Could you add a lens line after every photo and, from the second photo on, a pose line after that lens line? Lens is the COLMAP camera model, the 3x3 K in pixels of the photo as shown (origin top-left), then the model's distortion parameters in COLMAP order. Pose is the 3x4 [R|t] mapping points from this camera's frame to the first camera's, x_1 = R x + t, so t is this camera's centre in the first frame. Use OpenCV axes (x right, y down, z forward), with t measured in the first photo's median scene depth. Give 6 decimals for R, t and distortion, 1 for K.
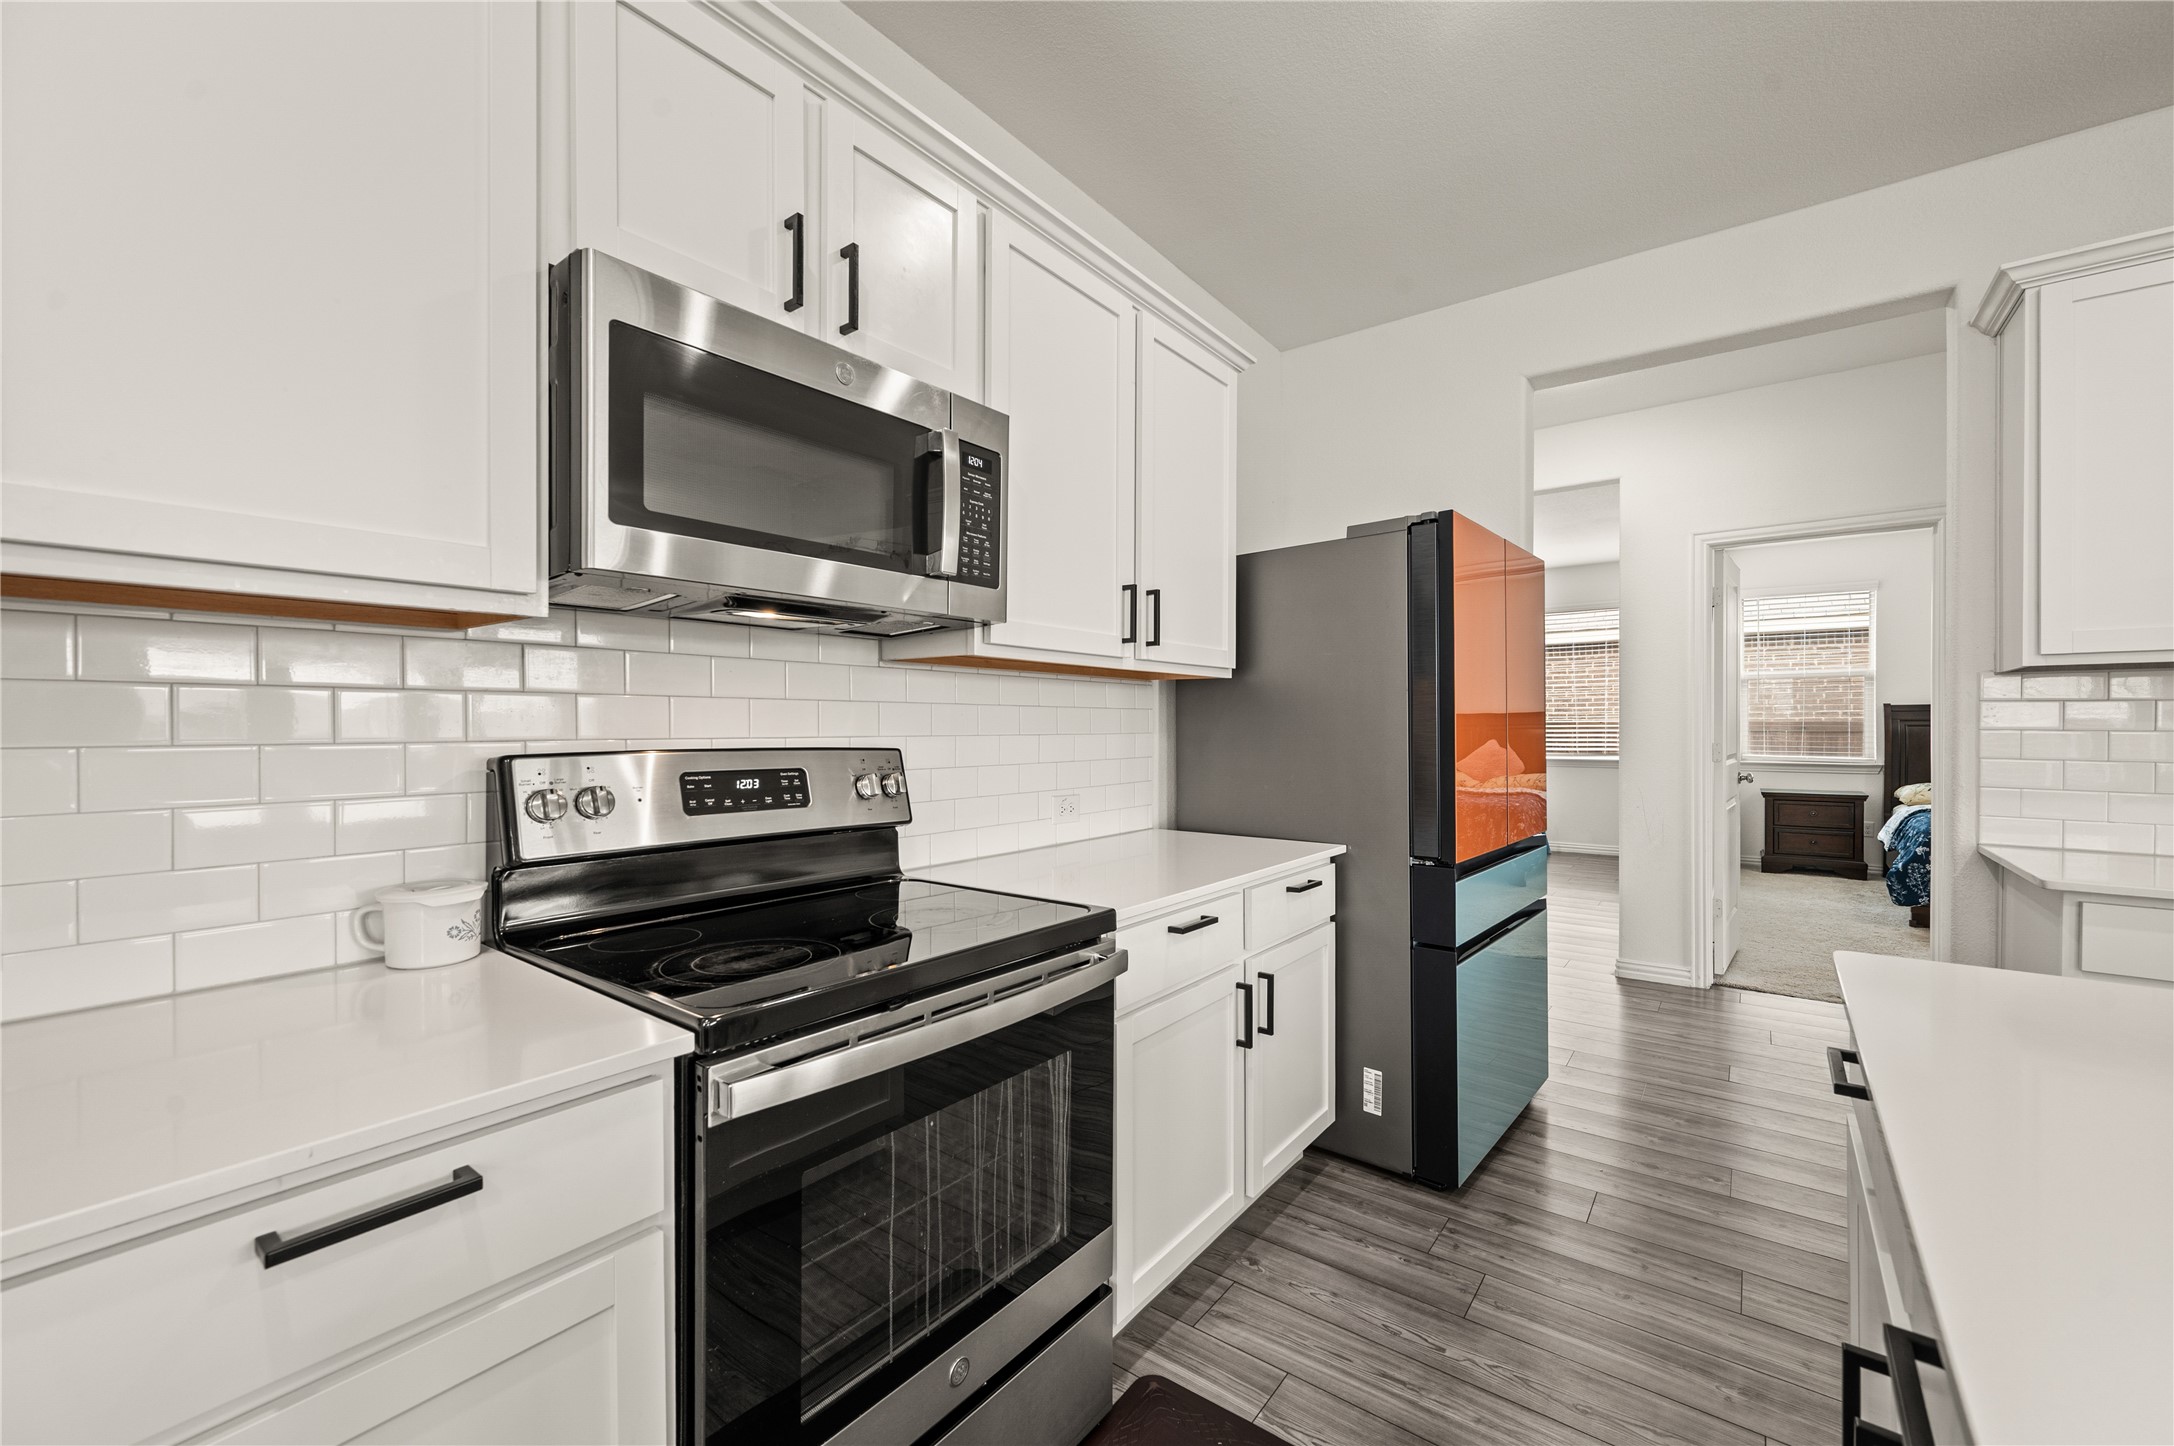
lens RADIAL K [[866.3, 0, 1091.1], [0, 866.3, 735.7], [0, 0, 1]] dist [-0.000886, 0.000010]
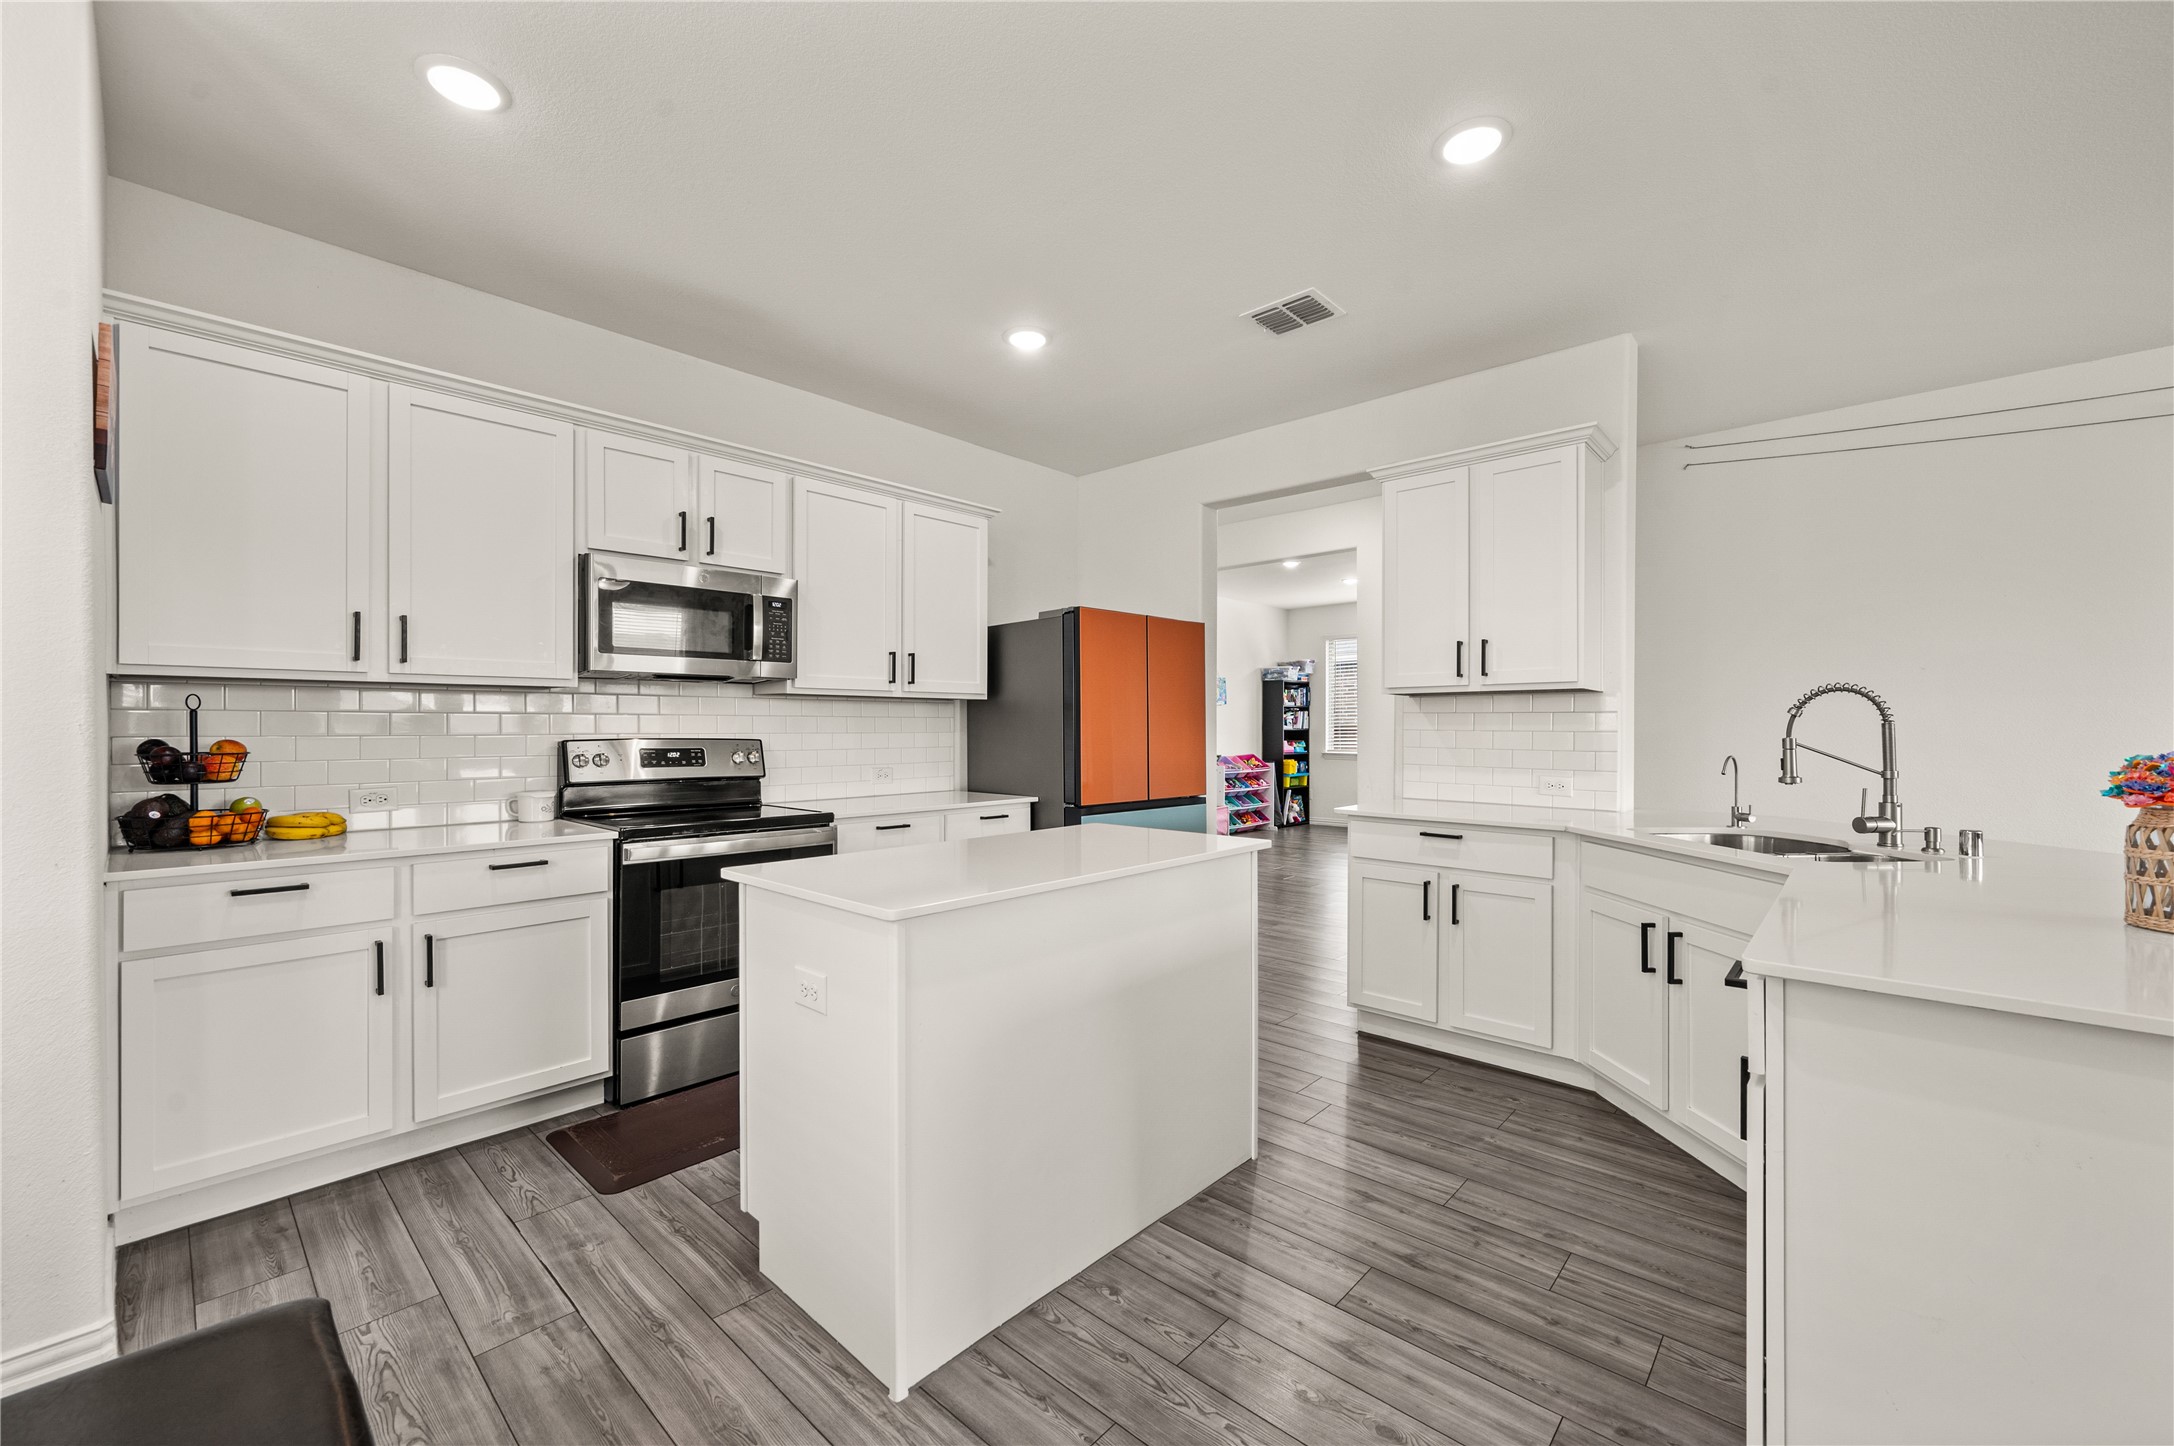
lens RADIAL K [[863.5, 0, 1095.8], [0, 863.5, 735.5], [0, 0, 1]] dist [-0.000026, 0.000069]
pose [[0.996723, 0.000192, -0.080885, 0.672030], [-0.000366, 0.999998, -0.002144, 0.009222], [0.080884, 0.002166, 0.996721, -0.865871]]
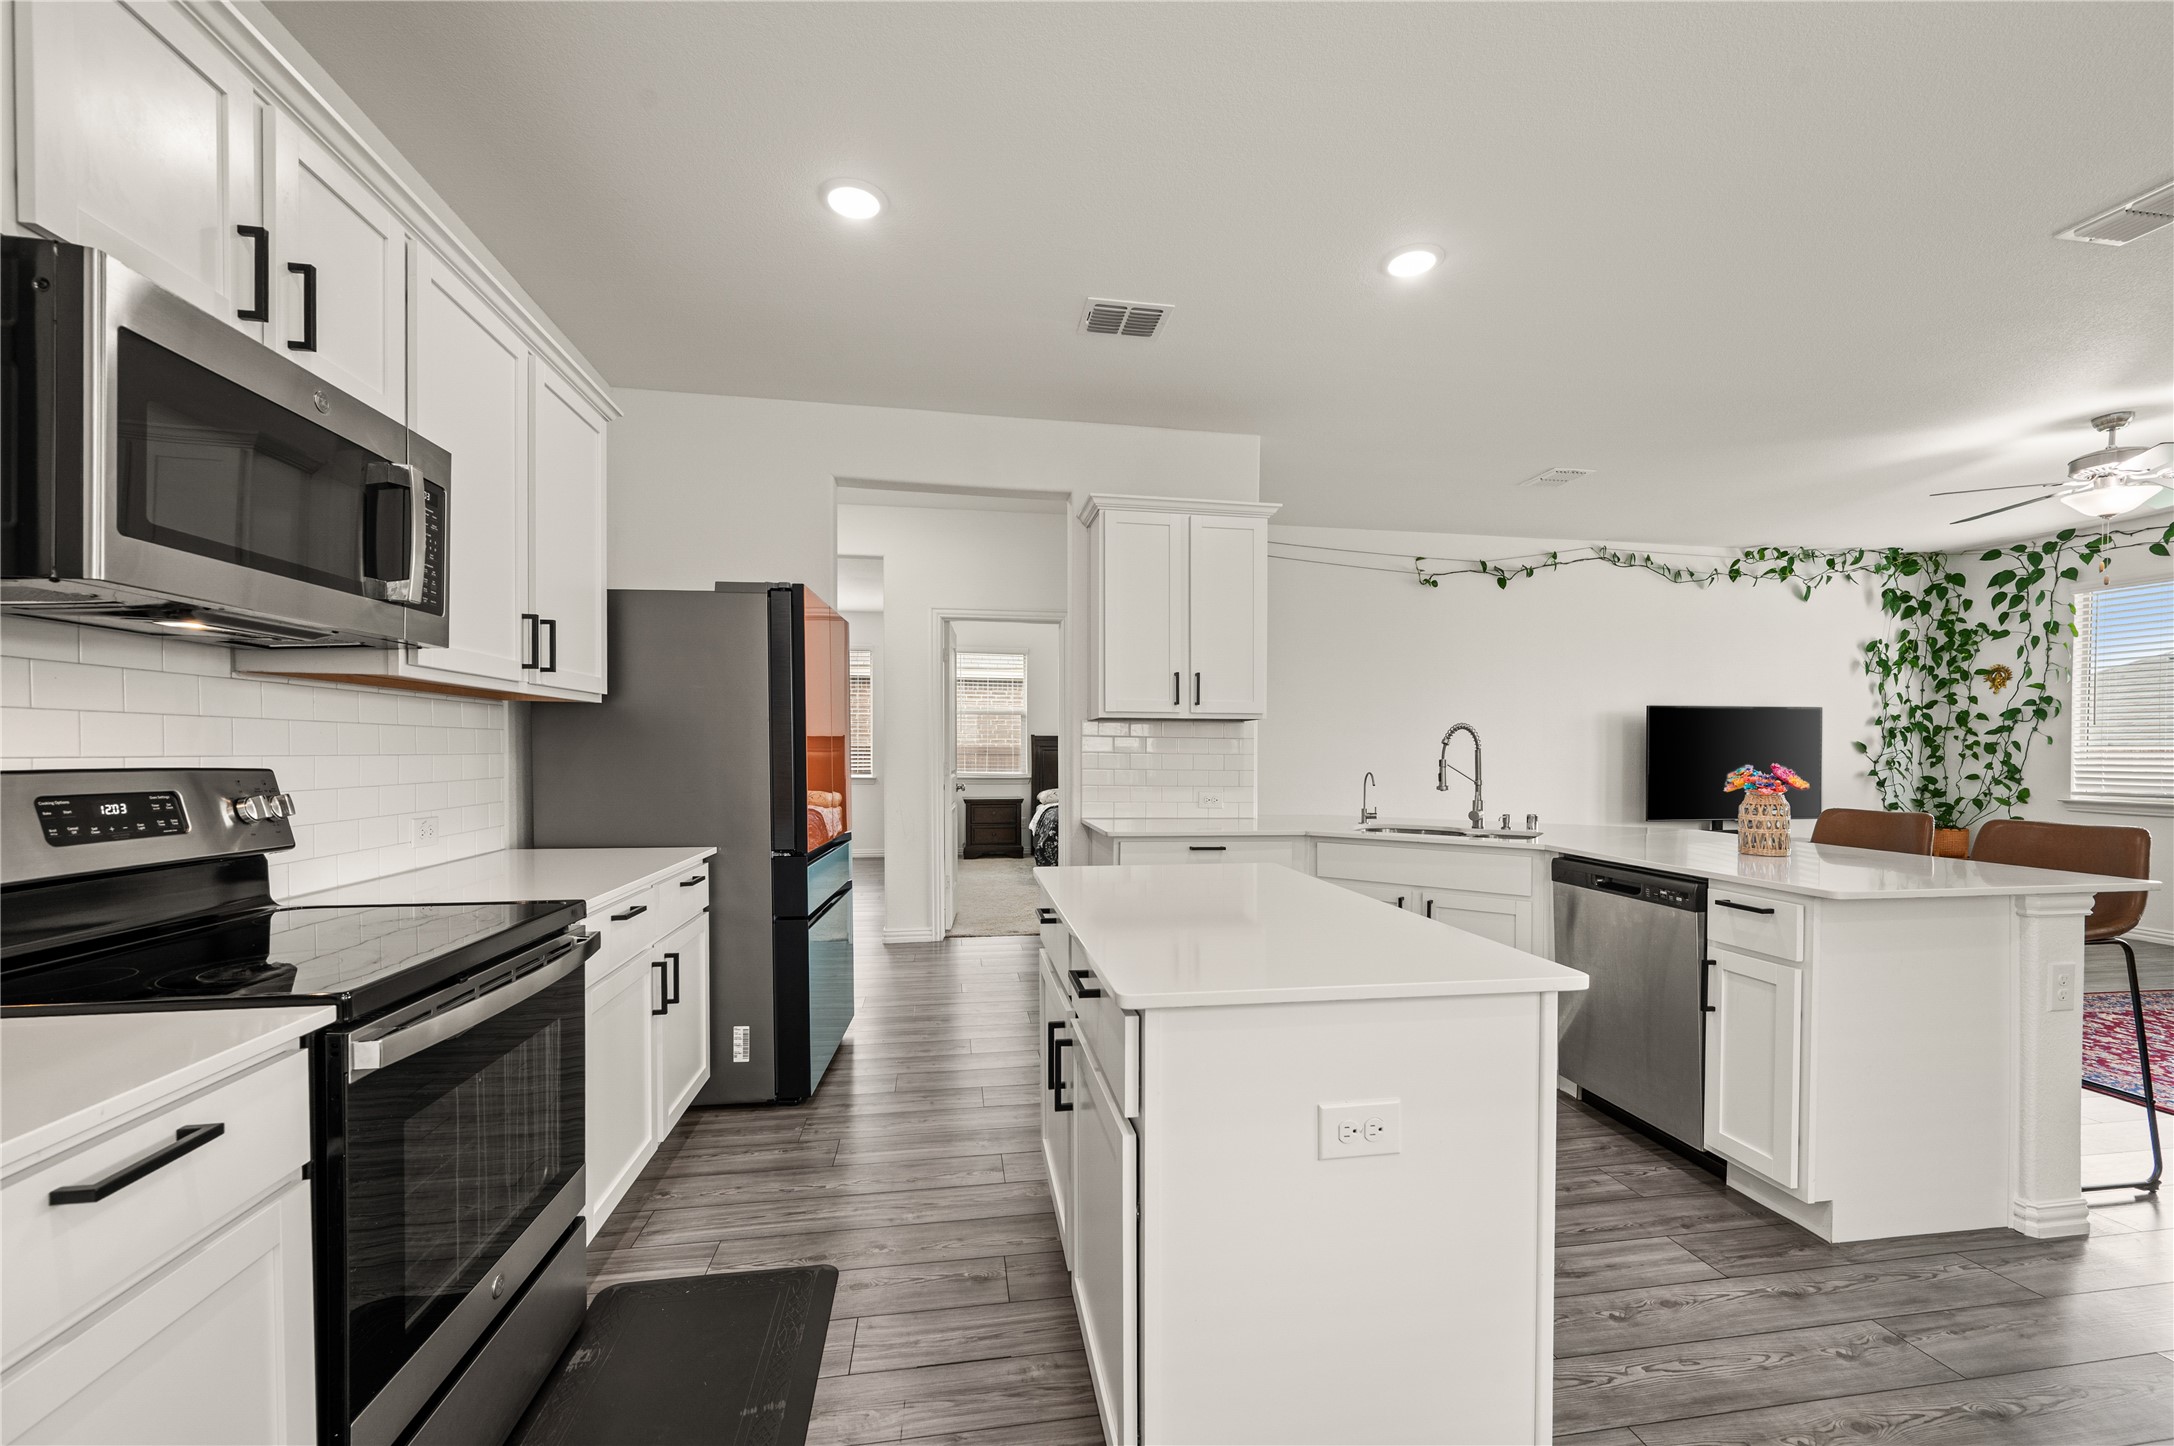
lens RADIAL K [[883.6, 0, 1103.2], [0, 883.6, 769.5], [0, 0, 1]] dist [0.000378, 0.000113]
pose [[0.674658, -0.011492, 0.738041, -0.304798], [0.002269, 0.999906, 0.013495, 0.004474], [-0.738127, -0.007429, 0.674621, -0.274799]]
